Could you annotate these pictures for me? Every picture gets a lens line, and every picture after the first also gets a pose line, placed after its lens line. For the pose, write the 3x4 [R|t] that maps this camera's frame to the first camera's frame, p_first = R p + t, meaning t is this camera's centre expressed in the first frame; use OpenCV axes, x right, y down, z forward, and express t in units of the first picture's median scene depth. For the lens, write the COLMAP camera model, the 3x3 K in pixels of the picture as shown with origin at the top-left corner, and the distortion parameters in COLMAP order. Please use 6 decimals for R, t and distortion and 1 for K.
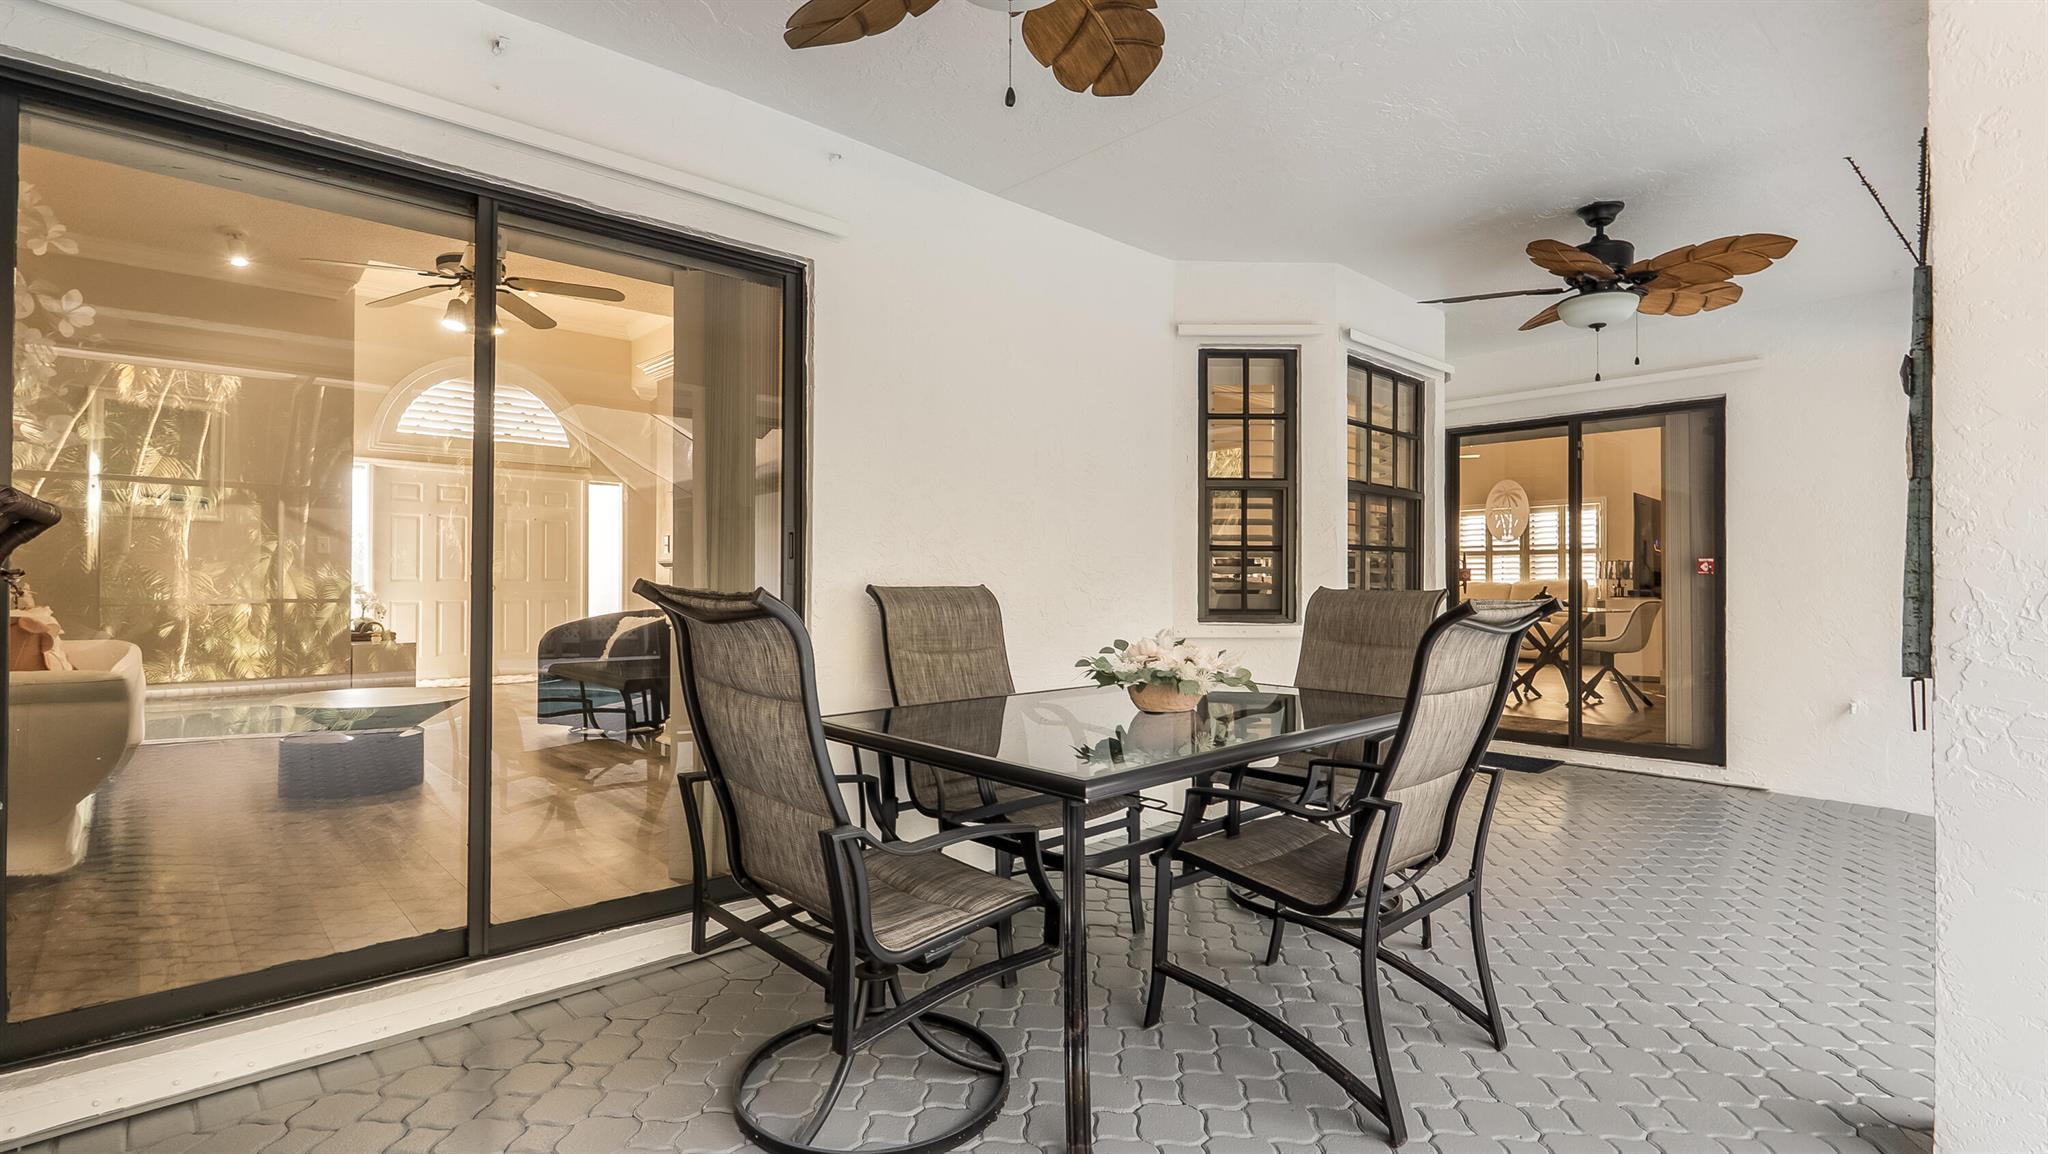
lens RADIAL K [[952.8, 0, 1027.5], [0, 952.8, 573.2], [0, 0, 1]] dist [-0.003228, -0.000311]
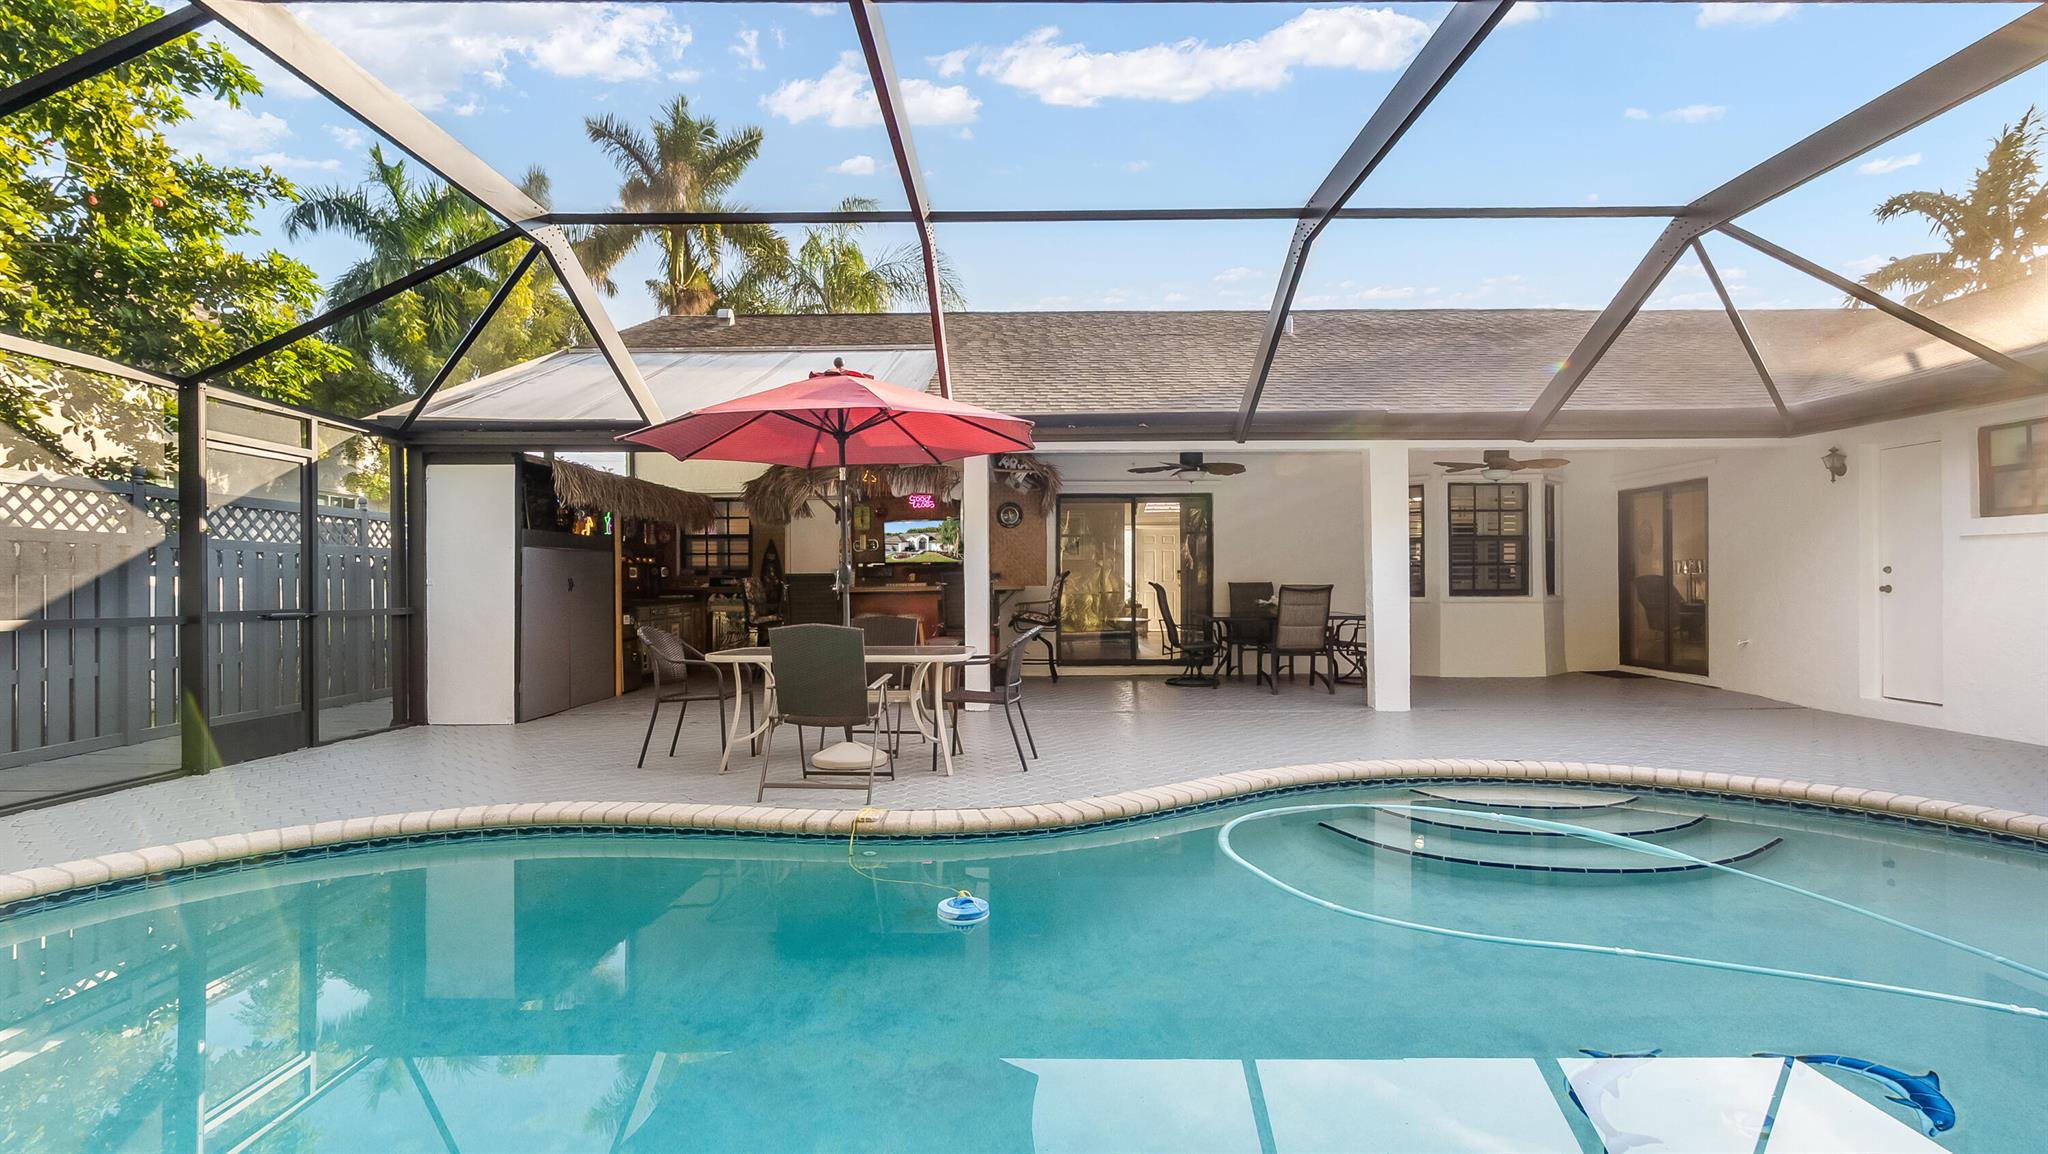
lens RADIAL K [[952.8, 0, 1027.5], [0, 952.8, 573.2], [0, 0, 1]] dist [-0.003228, -0.000311]
pose [[0.728967, -0.012781, -0.684430, 0.779063], [0.012523, 0.999907, -0.005334, -0.003030], [0.684434, -0.004683, 0.729059, -0.945148]]
